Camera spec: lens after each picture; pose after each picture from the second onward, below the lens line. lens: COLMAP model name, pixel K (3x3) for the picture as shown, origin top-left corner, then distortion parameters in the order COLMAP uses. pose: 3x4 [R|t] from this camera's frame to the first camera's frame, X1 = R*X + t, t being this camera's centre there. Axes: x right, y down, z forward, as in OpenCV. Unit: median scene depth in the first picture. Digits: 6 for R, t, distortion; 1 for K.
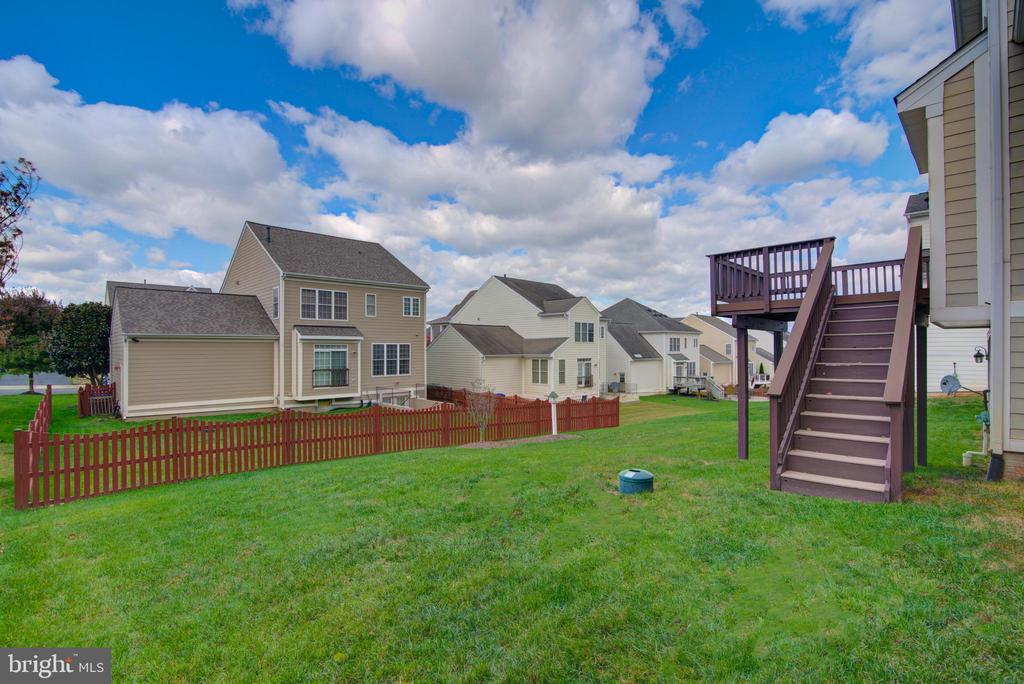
lens RADIAL K [[484.3, 0, 510.2], [0, 484.3, 347.2], [0, 0, 1]] dist [-0.011555, -0.003650]
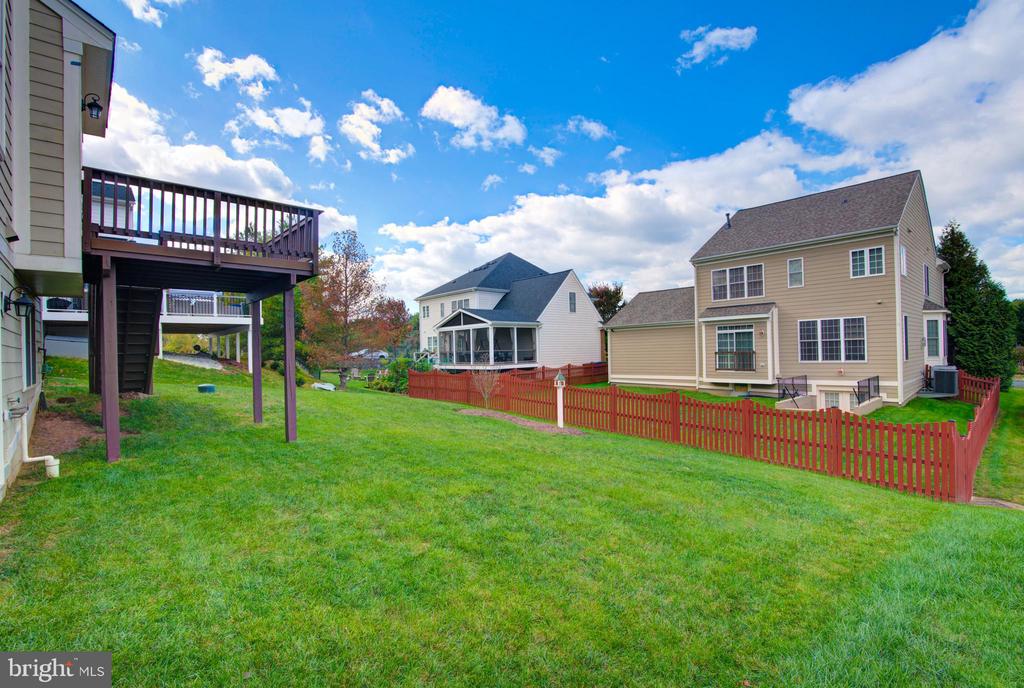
lens RADIAL K [[484.3, 0, 510.5], [0, 484.3, 348.0], [0, 0, 1]] dist [-0.011555, -0.003650]
pose [[-0.071235, -0.007589, -0.997431, 0.573347], [0.022429, 0.999706, -0.009208, 0.036633], [0.997207, -0.023027, -0.071044, 0.619706]]
